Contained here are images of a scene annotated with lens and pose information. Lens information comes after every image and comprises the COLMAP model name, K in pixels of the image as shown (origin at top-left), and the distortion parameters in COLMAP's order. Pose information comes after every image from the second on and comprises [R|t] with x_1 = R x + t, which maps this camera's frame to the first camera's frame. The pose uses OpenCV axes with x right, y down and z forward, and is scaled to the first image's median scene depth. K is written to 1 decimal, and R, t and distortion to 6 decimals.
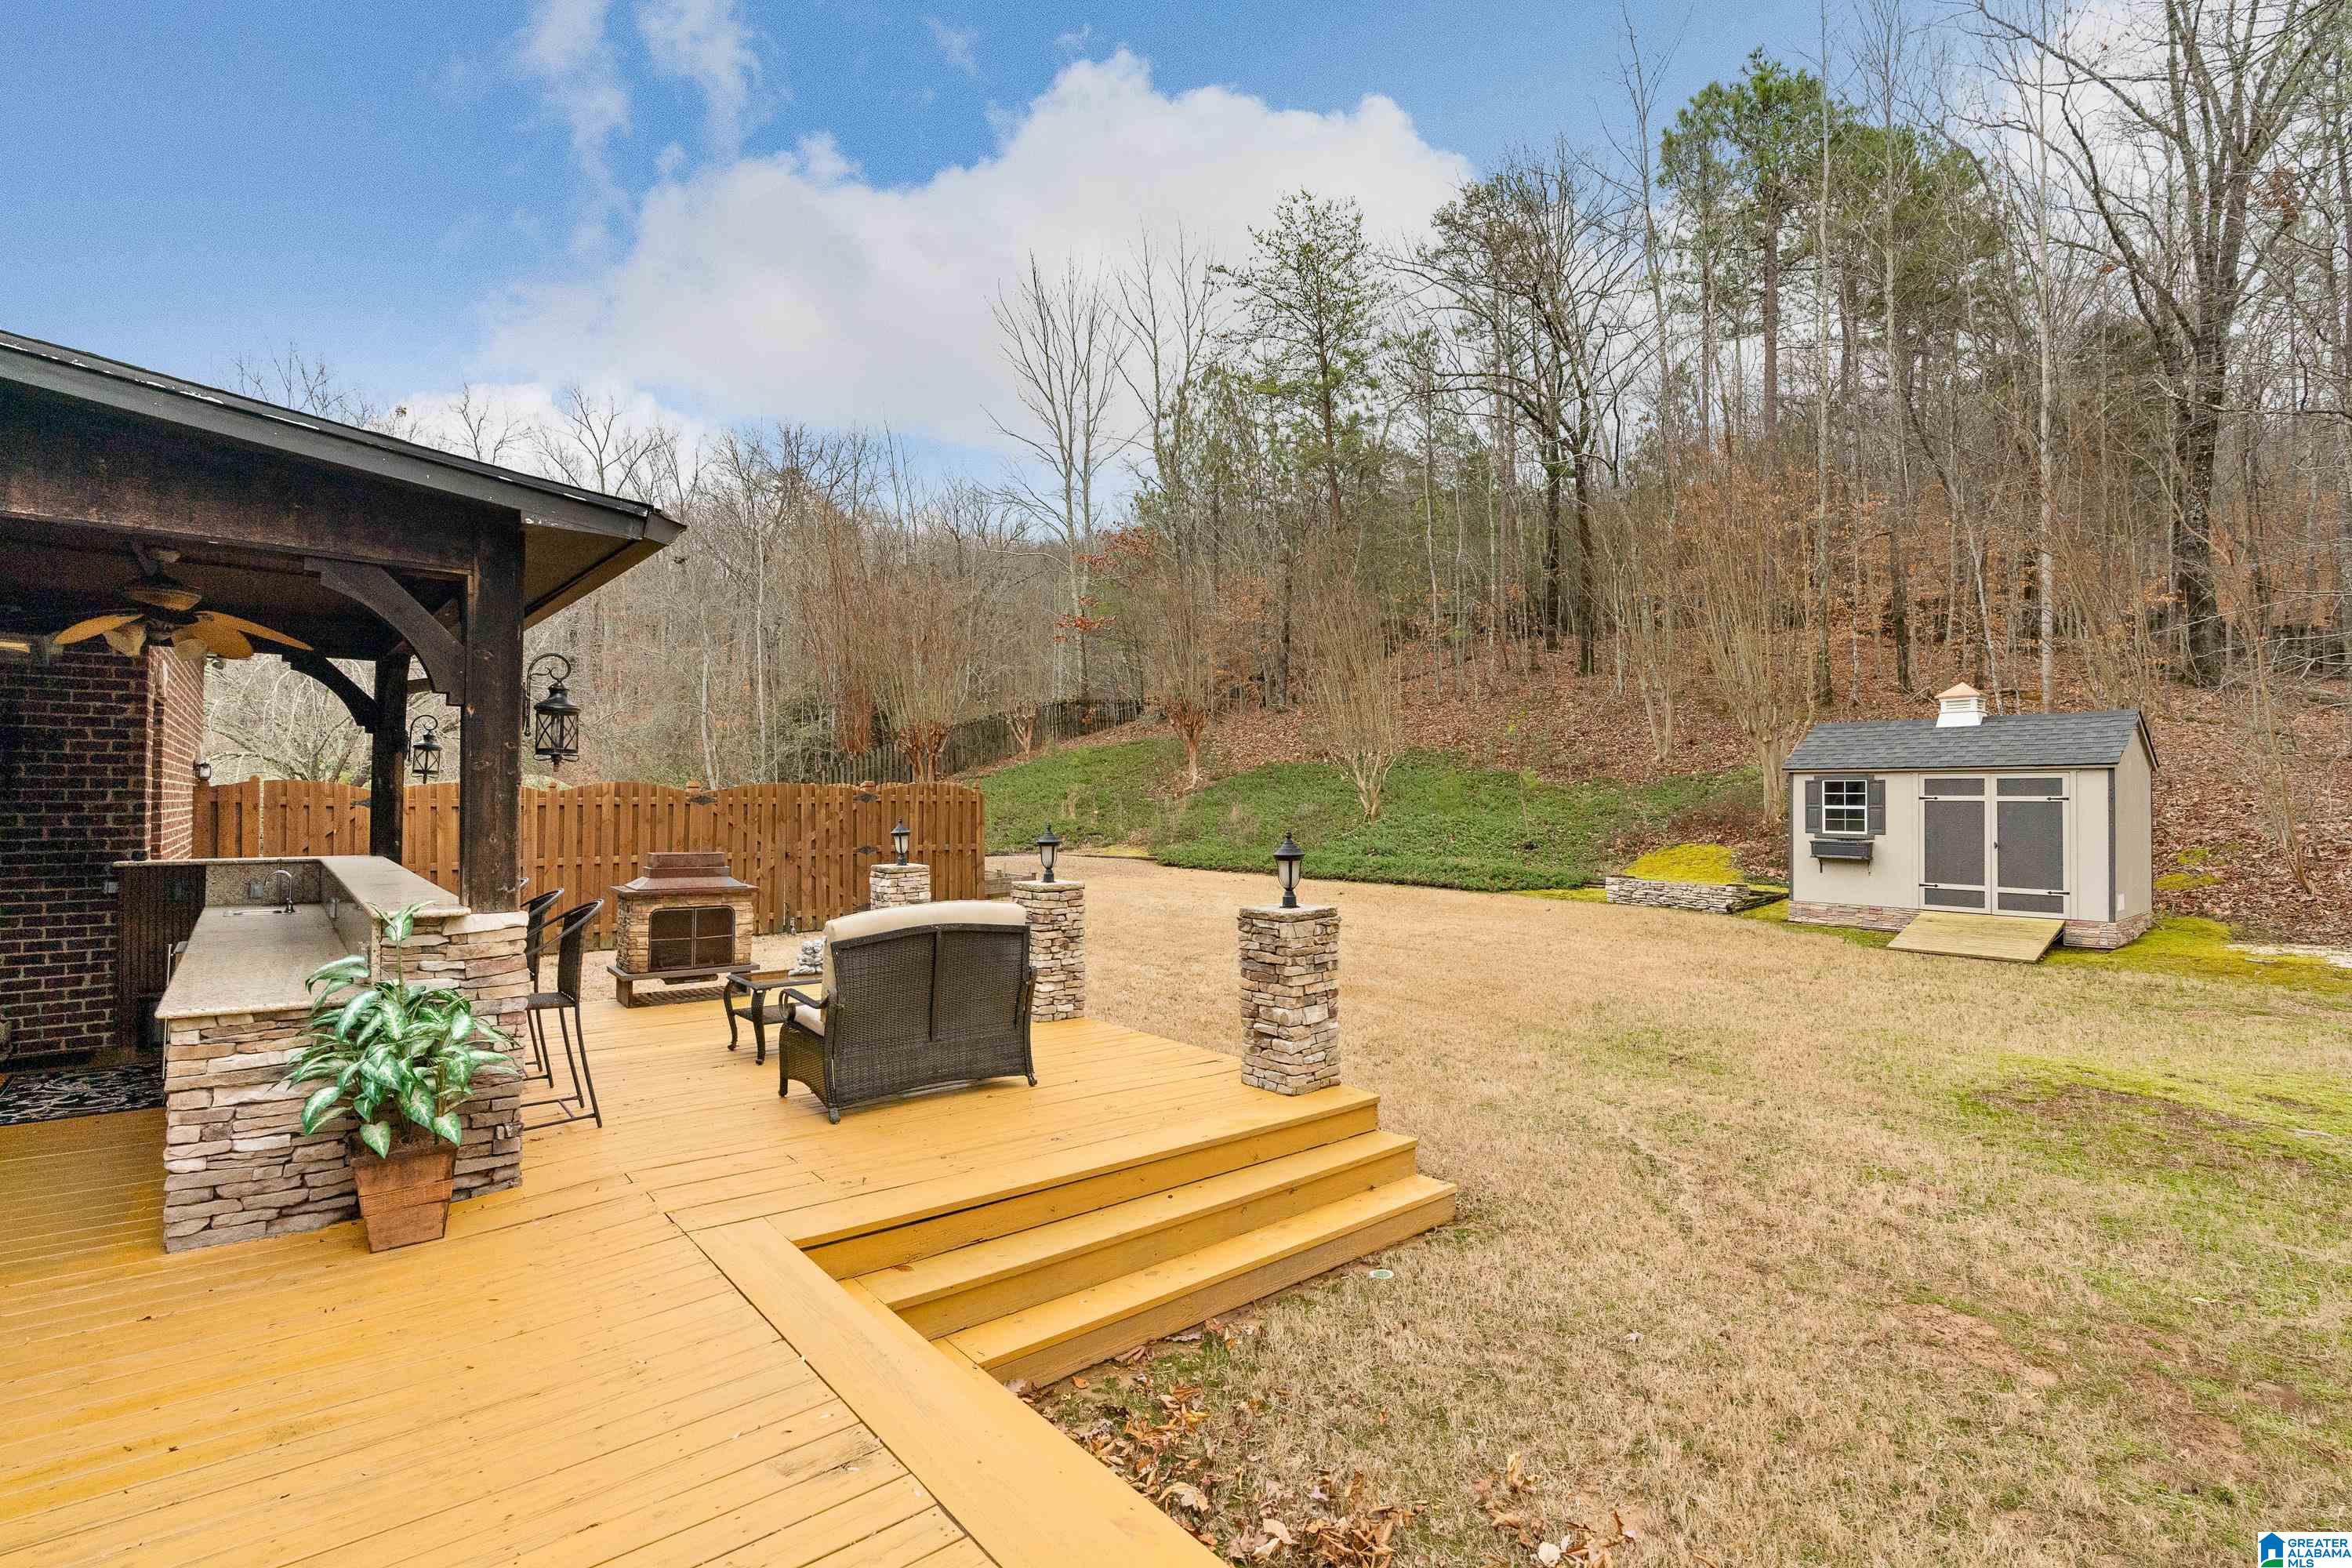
lens RADIAL K [[1131.9, 0, 1176.0], [0, 1131.9, 784.0], [0, 0, 1]] dist [-0.001146, -0.000217]
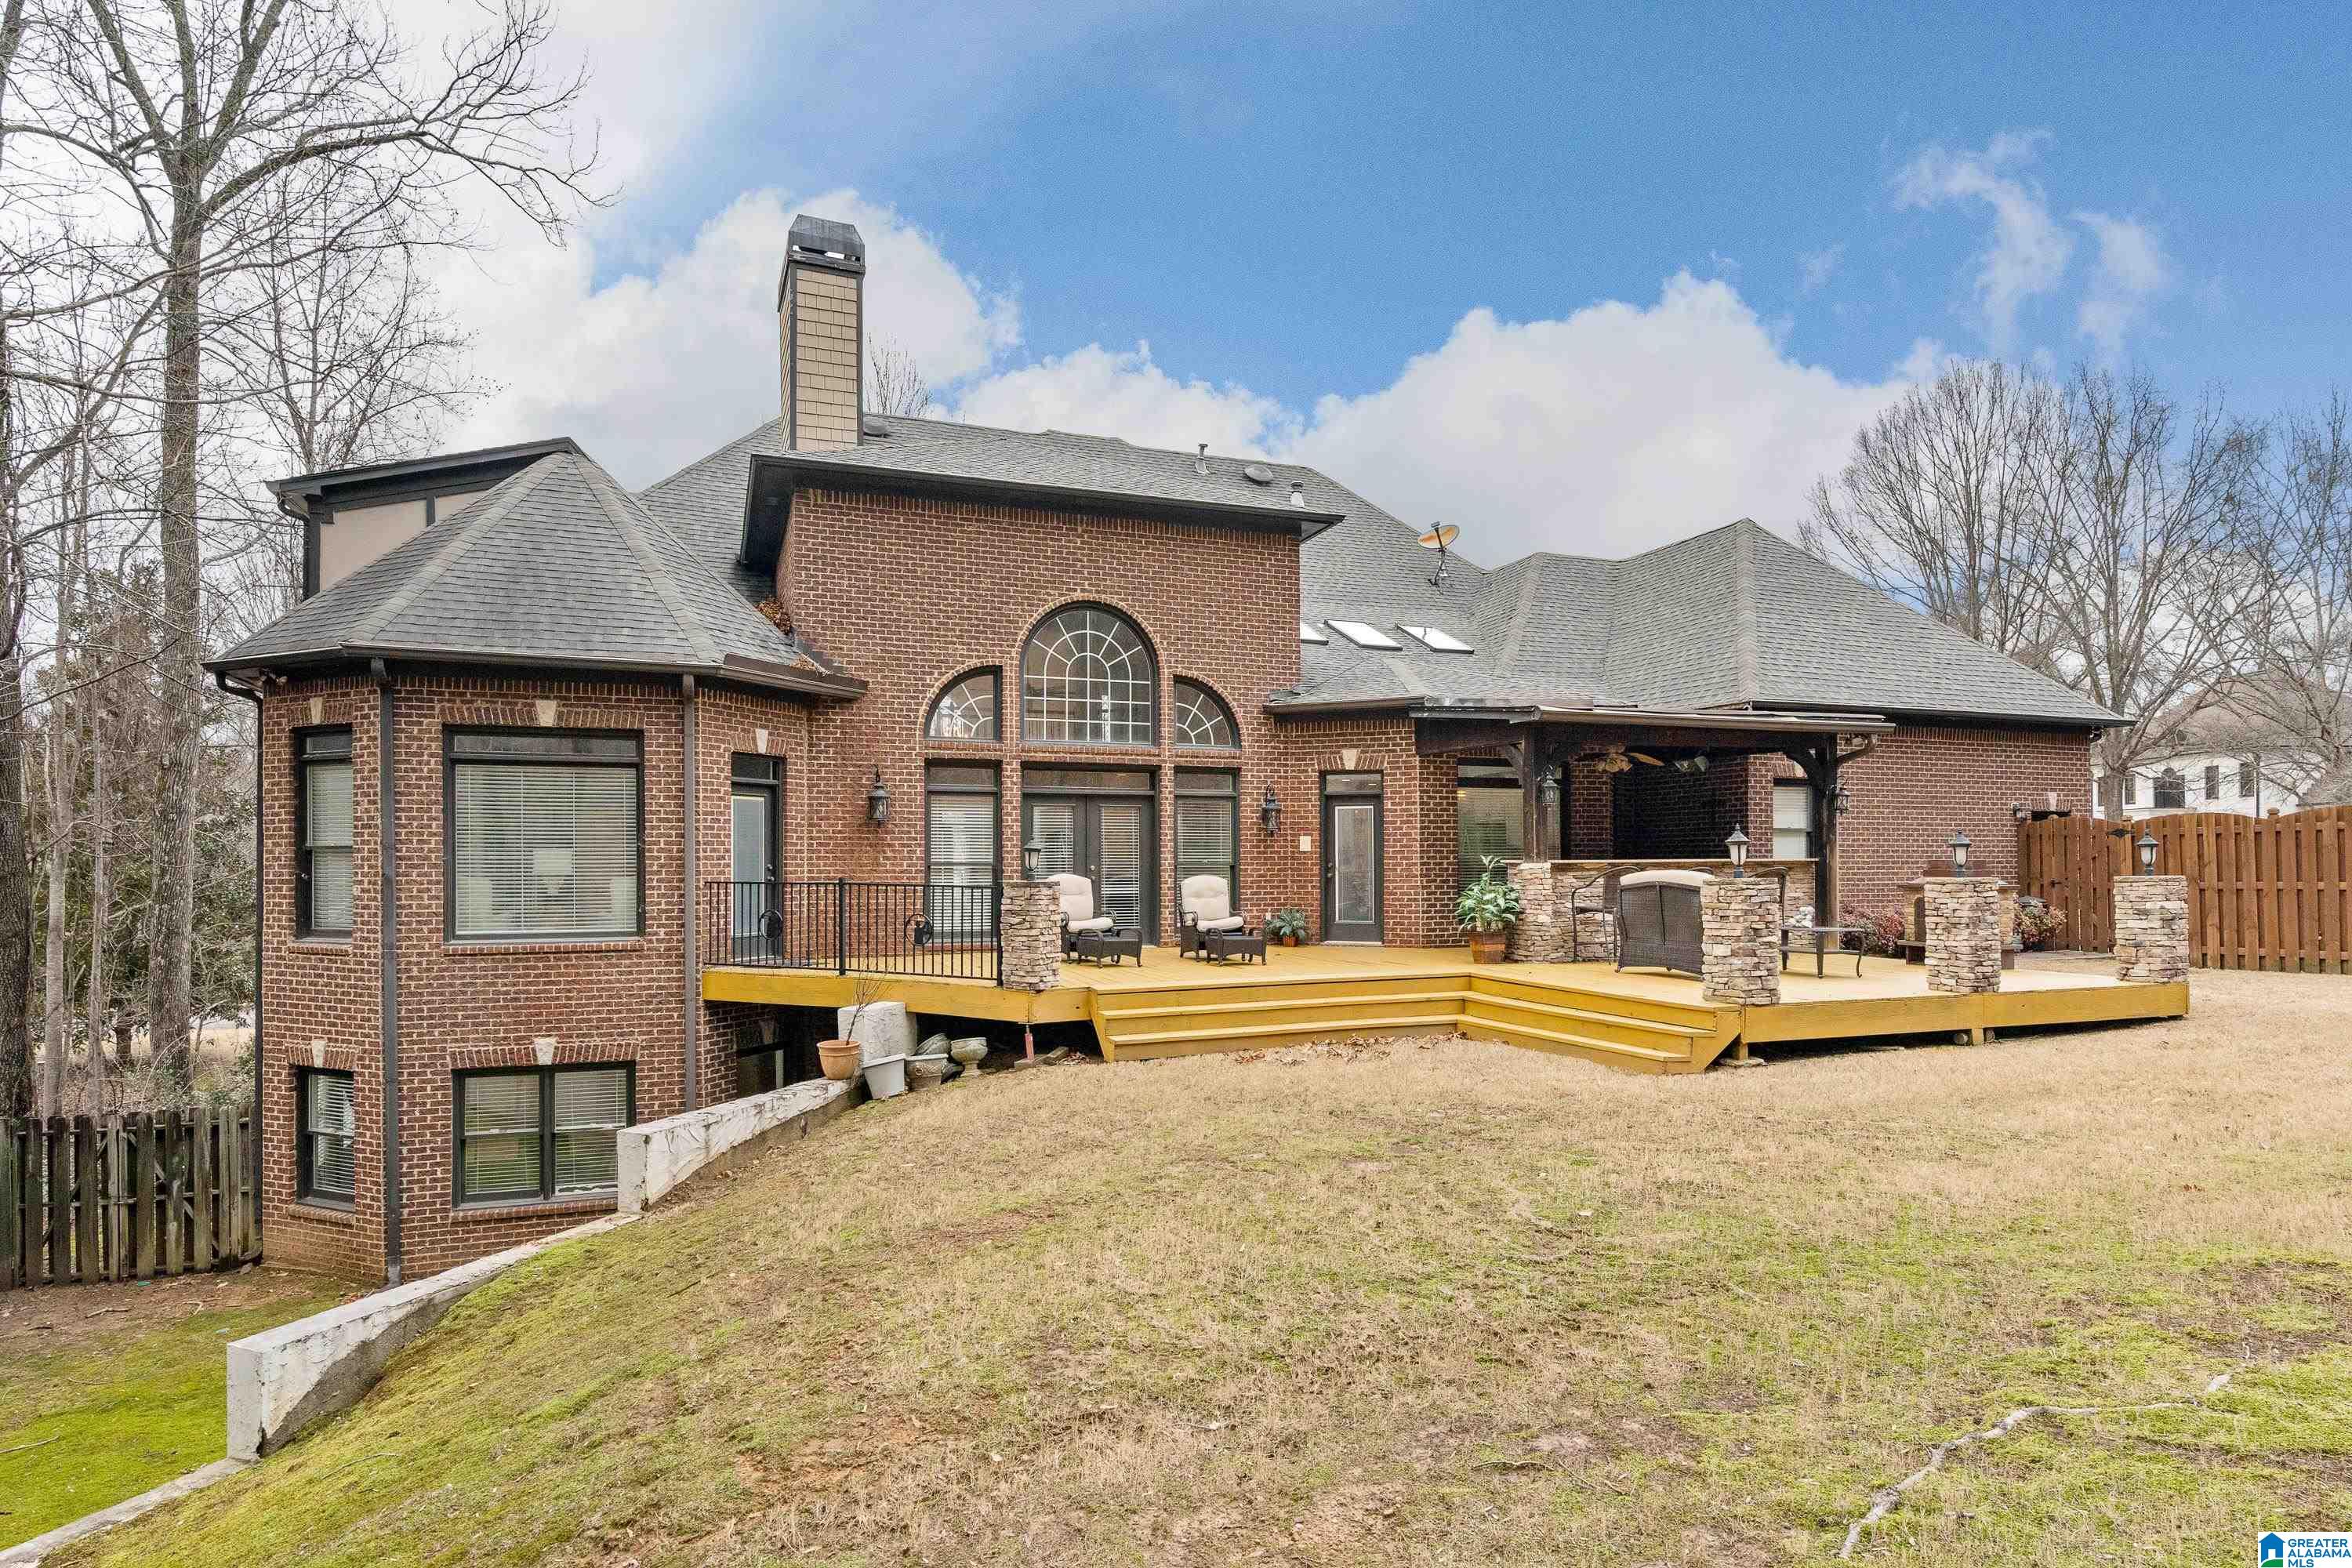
lens RADIAL K [[1255.0, 0, 1178.6], [0, 1255.0, 847.3], [0, 0, 1]] dist [0.002597, 0.000399]
pose [[-0.316400, -0.017690, -0.948461, 1.327857], [0.012496, 0.999662, -0.022814, 0.070540], [0.948544, -0.019071, -0.316071, 0.606373]]
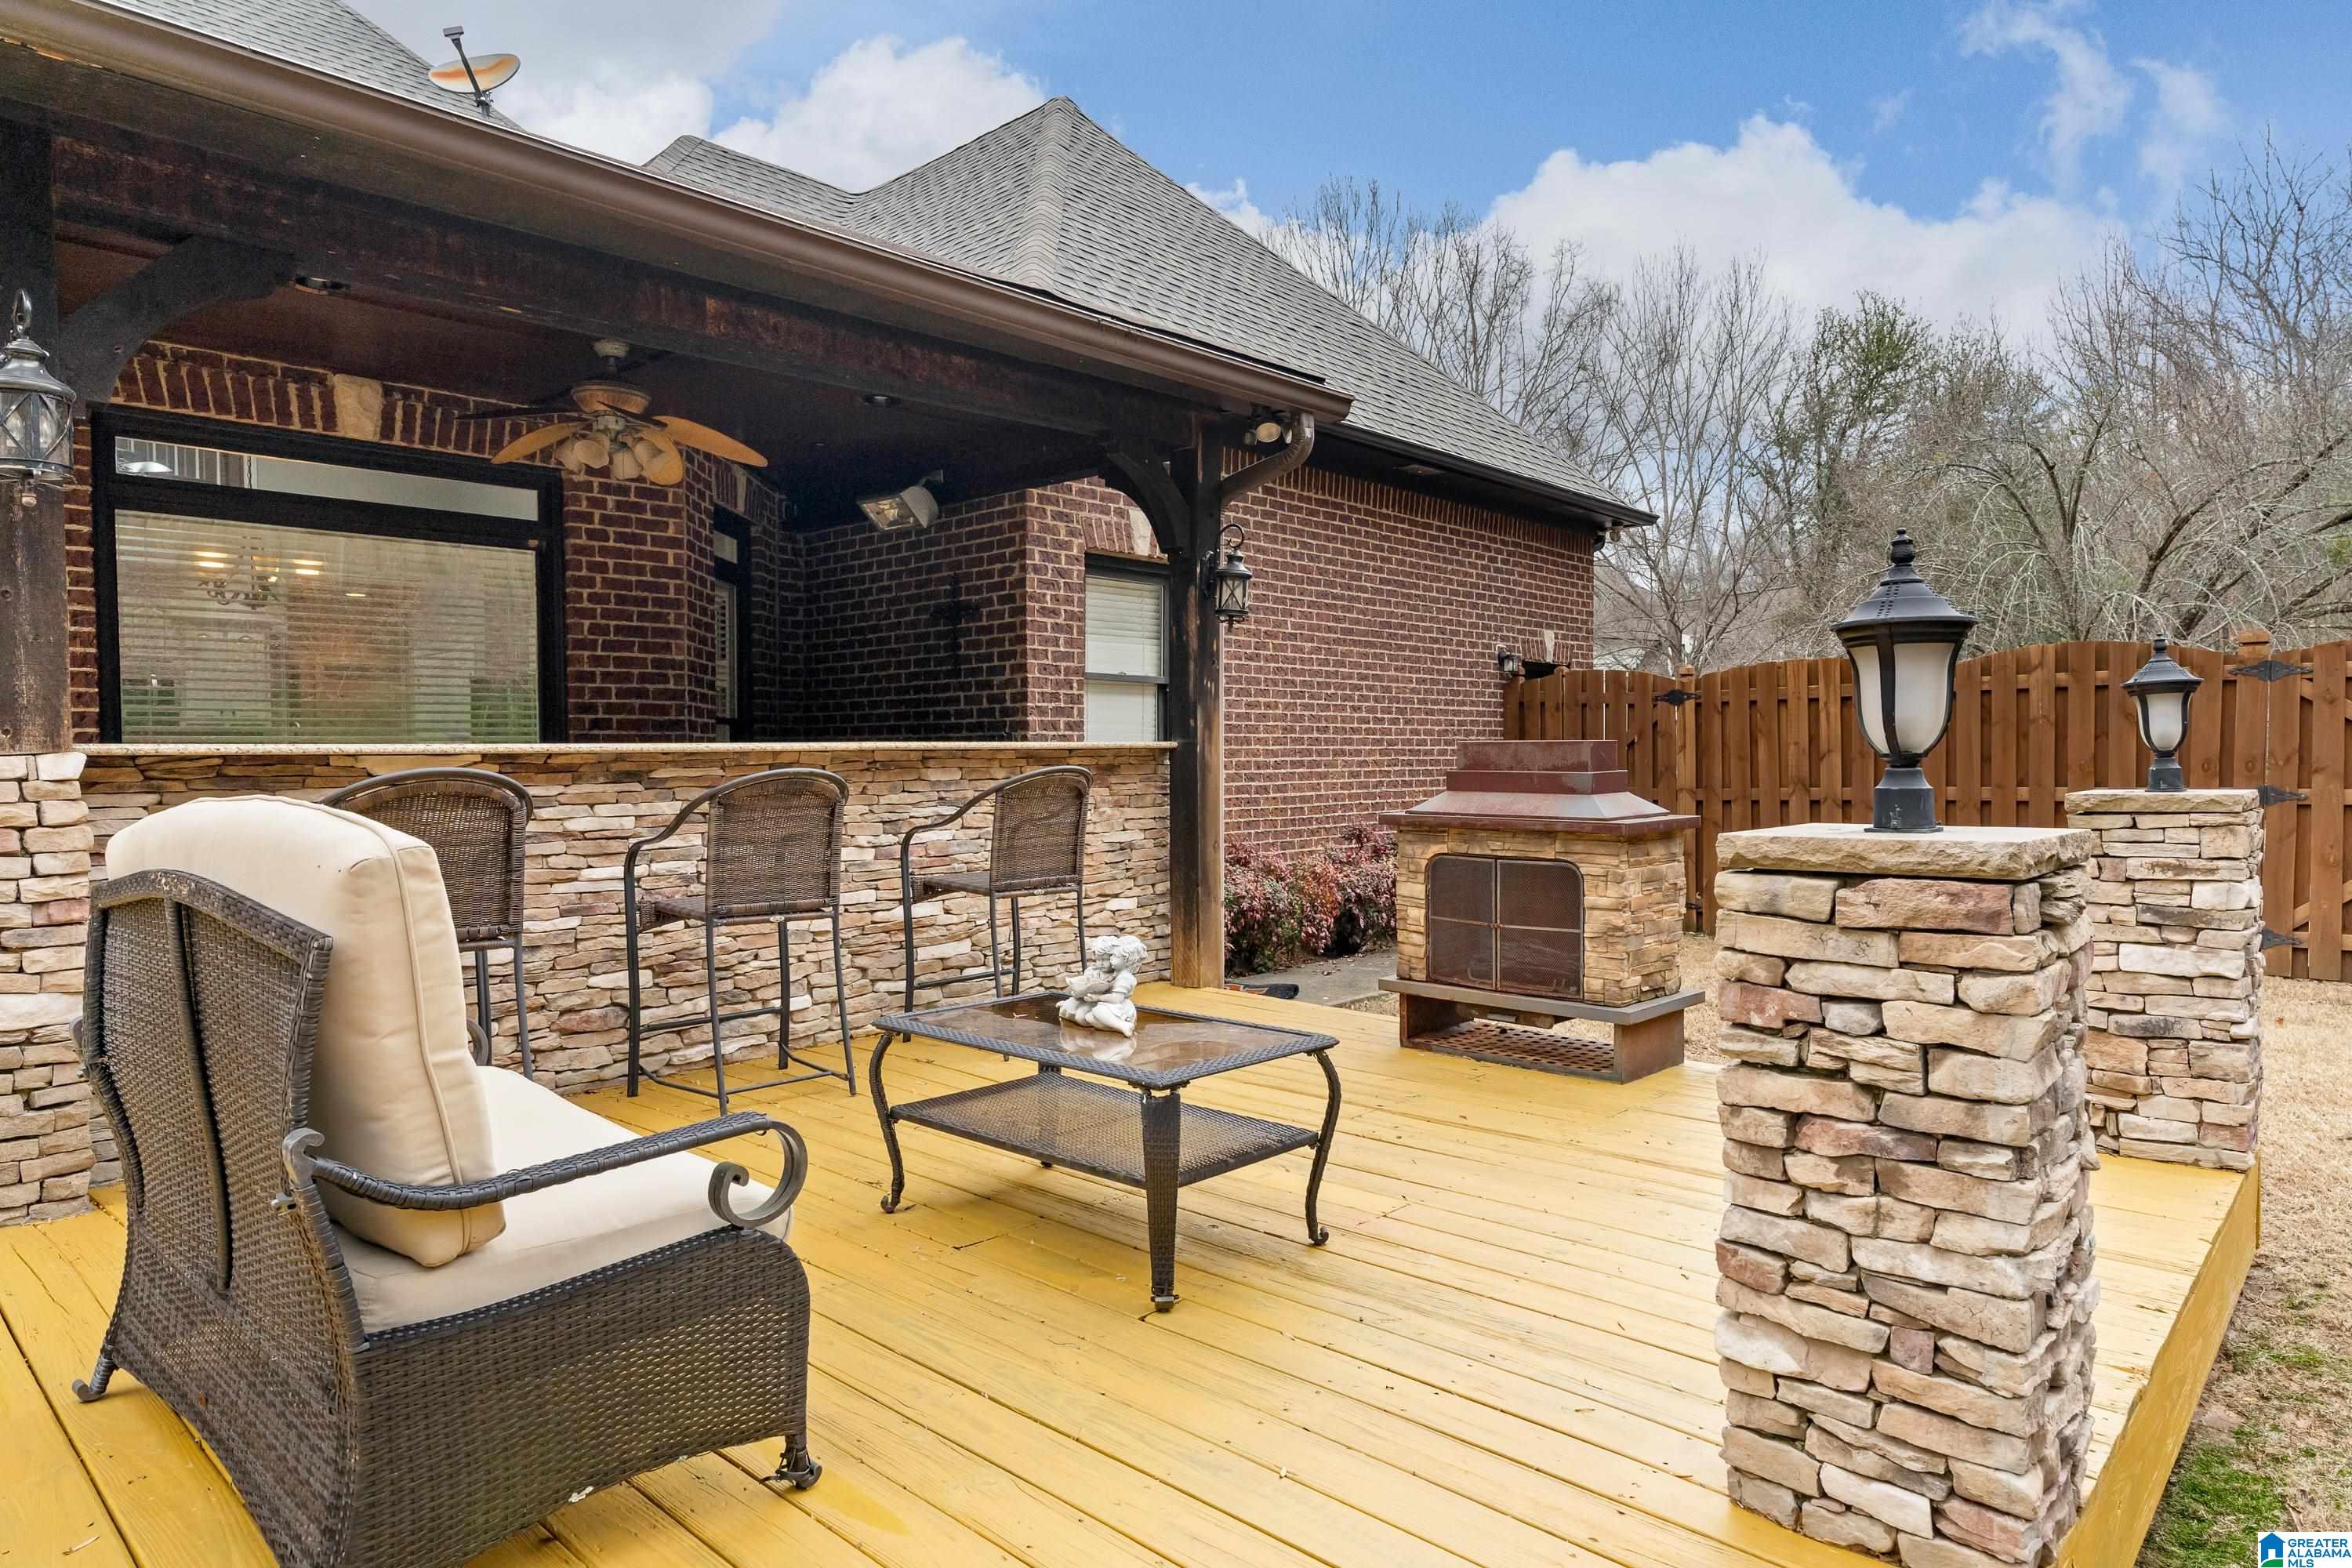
lens RADIAL K [[1369.5, 0, 1176.0], [0, 1369.5, 784.0], [0, 0, 1]] dist [-0.004710, -0.000700]
pose [[0.135530, 0.012352, -0.990696, 0.101139], [0.019809, 0.999689, 0.015174, 0.068811], [0.990575, -0.021681, 0.135244, 0.799924]]
